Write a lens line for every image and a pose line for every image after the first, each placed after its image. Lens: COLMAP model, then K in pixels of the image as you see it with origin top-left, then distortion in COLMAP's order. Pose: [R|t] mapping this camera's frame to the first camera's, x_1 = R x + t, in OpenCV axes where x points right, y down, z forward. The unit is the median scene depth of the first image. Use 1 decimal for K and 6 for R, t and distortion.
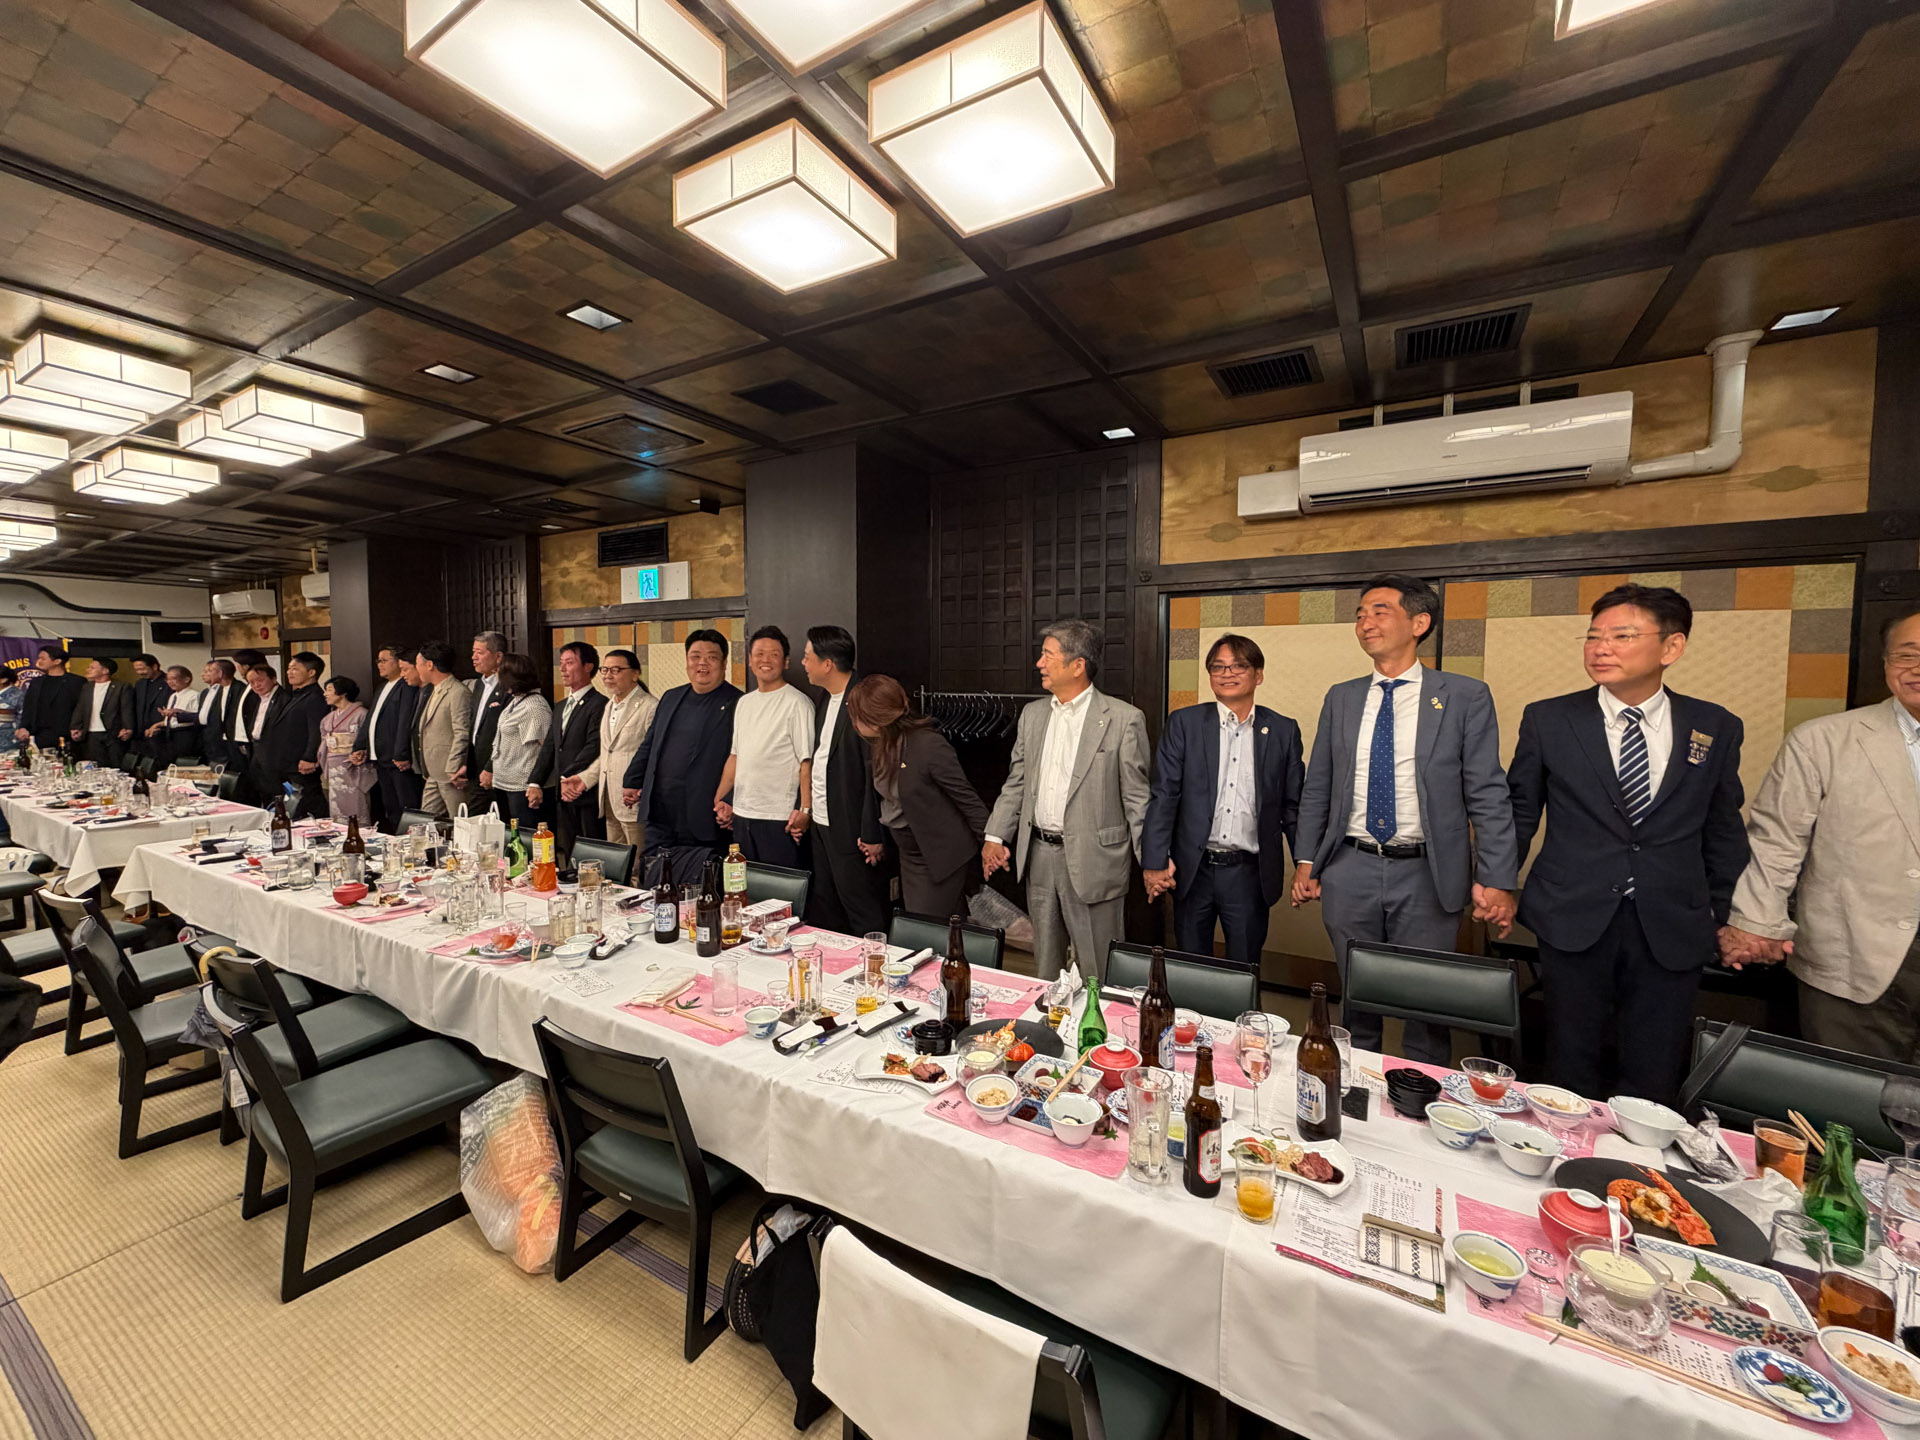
lens RADIAL K [[764.2, 0, 956.2], [0, 764.2, 720.1], [0, 0, 1]] dist [-0.000794, 0.000112]
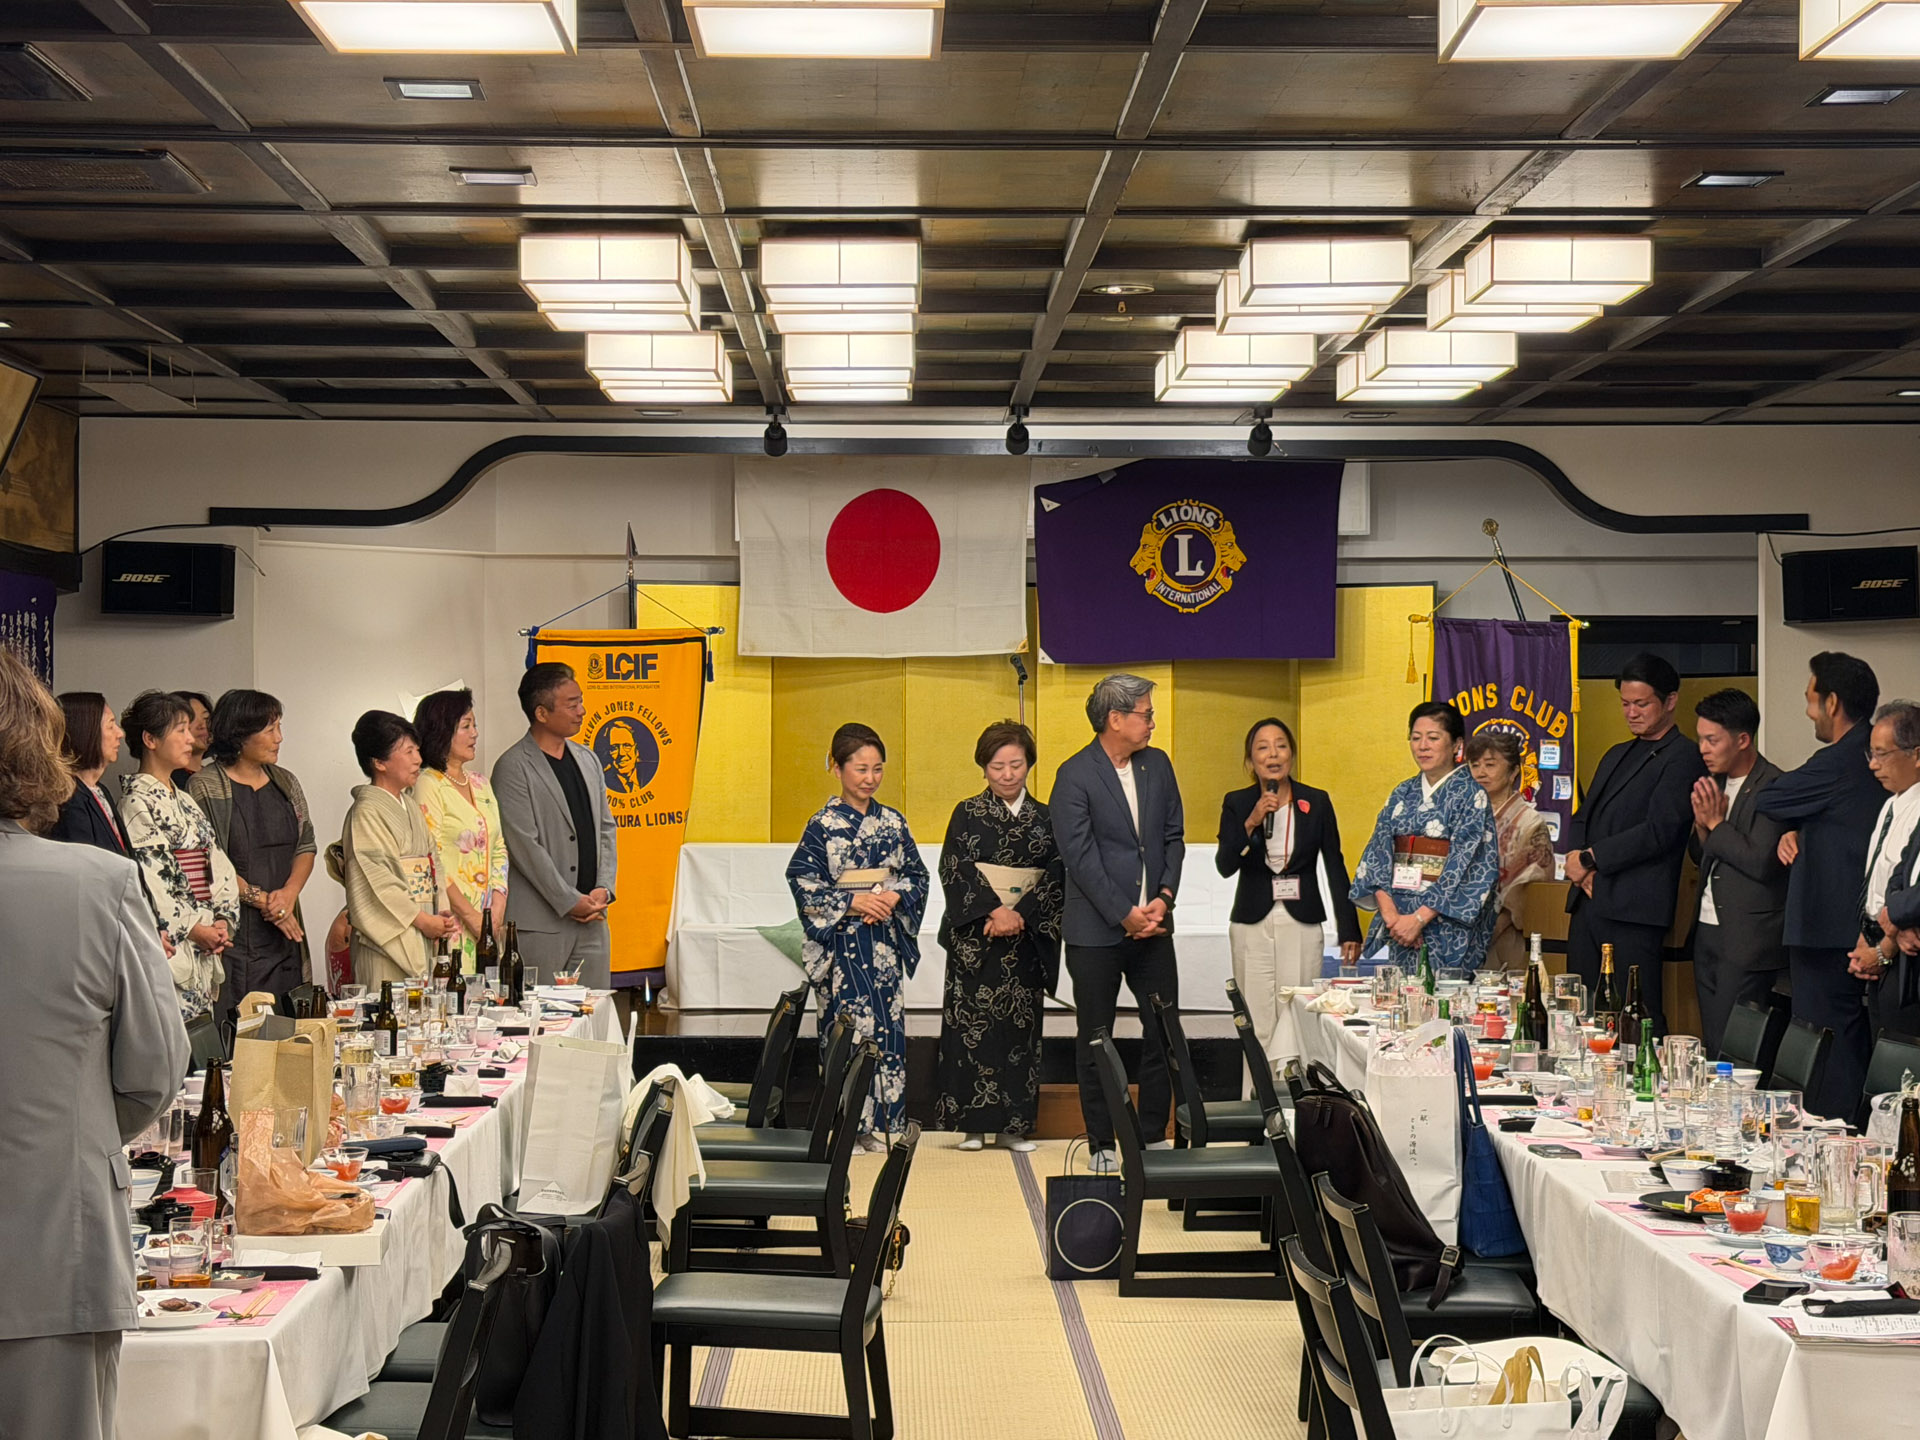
lens RADIAL K [[3262.1, 0, 918.1], [0, 3262.1, 717.3], [0, 0, 1]] dist [0.222144, 0.055710]
pose [[0.519810, -0.005213, -0.854266, -0.480158], [-0.047787, 0.998238, -0.035169, -0.017934], [0.852944, 0.059104, 0.518645, 0.215933]]
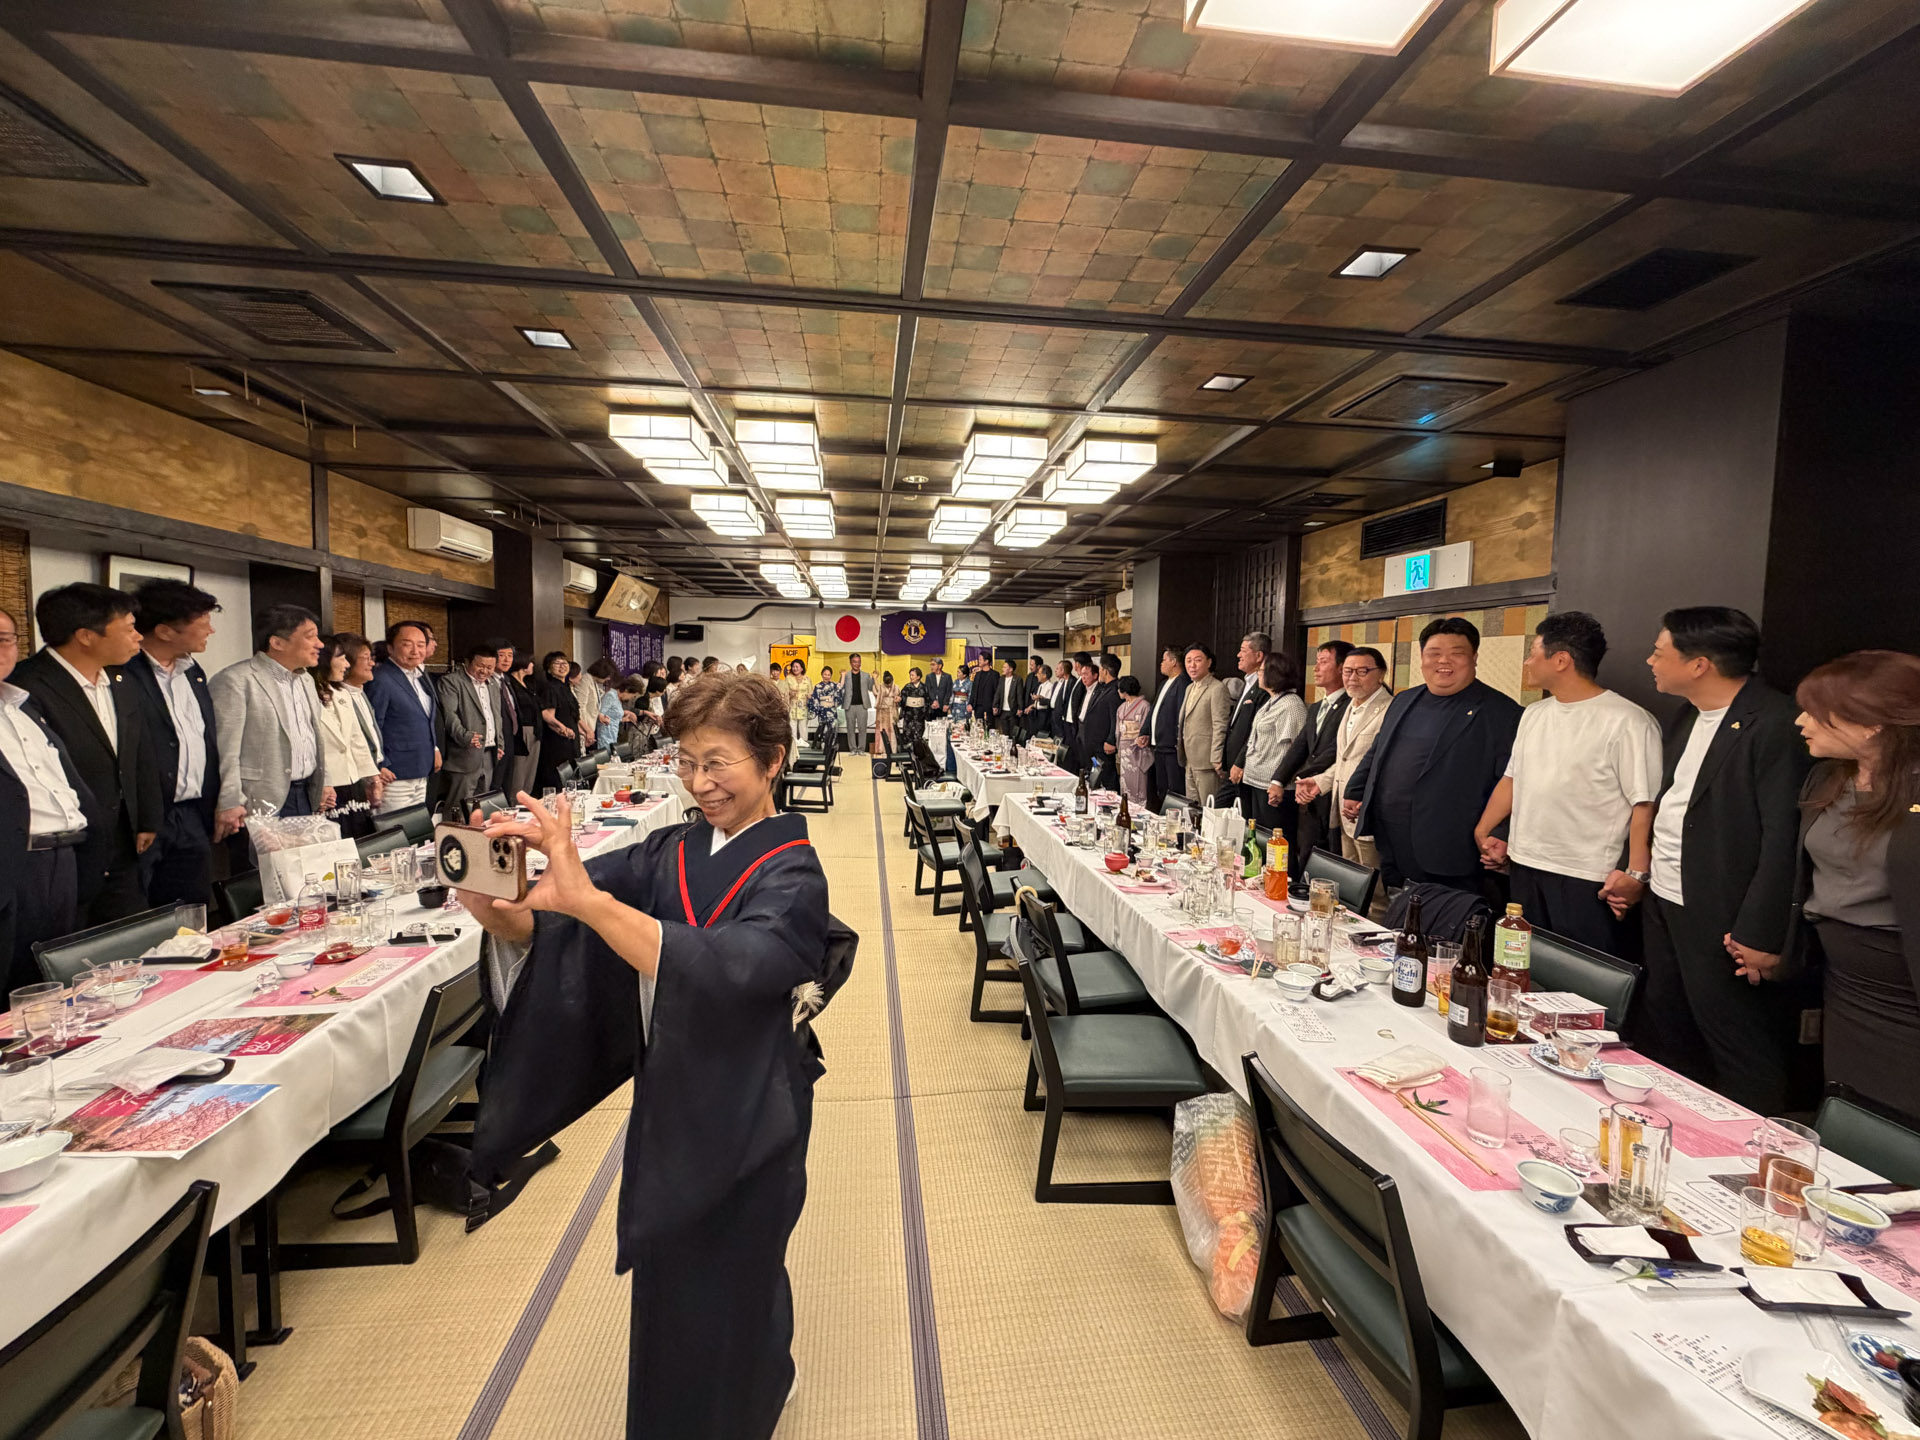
lens RADIAL K [[764.2, 0, 956.2], [0, 764.2, 720.1], [0, 0, 1]] dist [-0.000794, 0.000112]
pose [[0.607914, 0.059415, -0.791777, -0.036239], [-0.059580, 0.997798, 0.029131, -0.005666], [0.791764, 0.029465, 0.610116, 0.092594]]
